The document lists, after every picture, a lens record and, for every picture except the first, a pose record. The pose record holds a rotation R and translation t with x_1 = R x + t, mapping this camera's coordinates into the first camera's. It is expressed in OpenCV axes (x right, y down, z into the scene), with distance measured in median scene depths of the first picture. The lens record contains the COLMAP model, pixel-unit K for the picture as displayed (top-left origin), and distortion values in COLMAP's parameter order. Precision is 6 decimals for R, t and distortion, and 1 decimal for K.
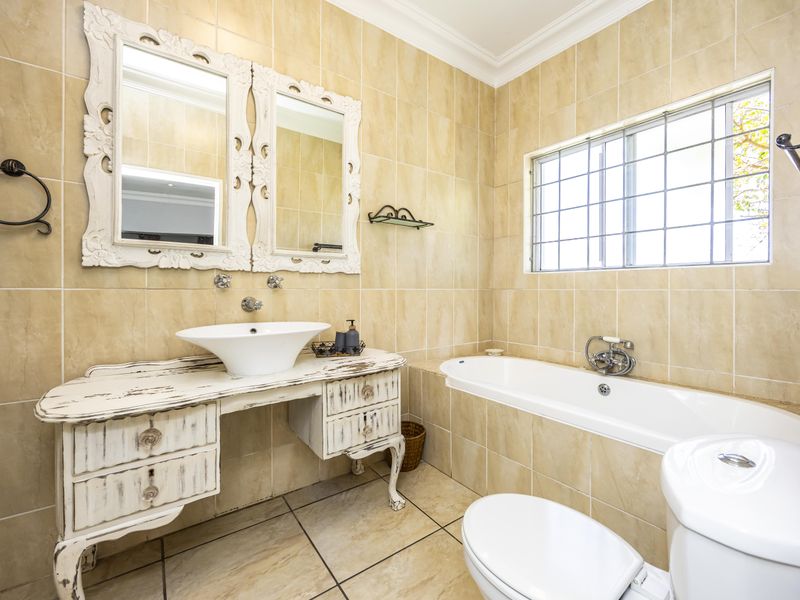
lens RADIAL K [[346.2, 0, 398.2], [0, 346.2, 292.8], [0, 0, 1]] dist [0.004005, 0.000249]
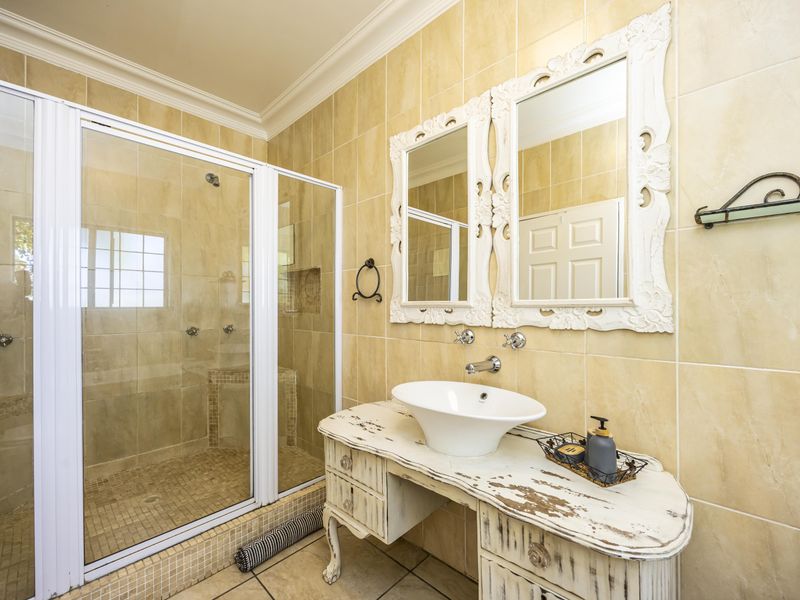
lens RADIAL K [[346.2, 0, 398.6], [0, 346.2, 305.7], [0, 0, 1]] dist [0.004005, 0.000249]
pose [[0.184058, -0.001779, -0.982914, 0.416226], [-0.003288, 0.999992, -0.002425, -0.119358], [0.982910, 0.003679, 0.184050, 0.641503]]
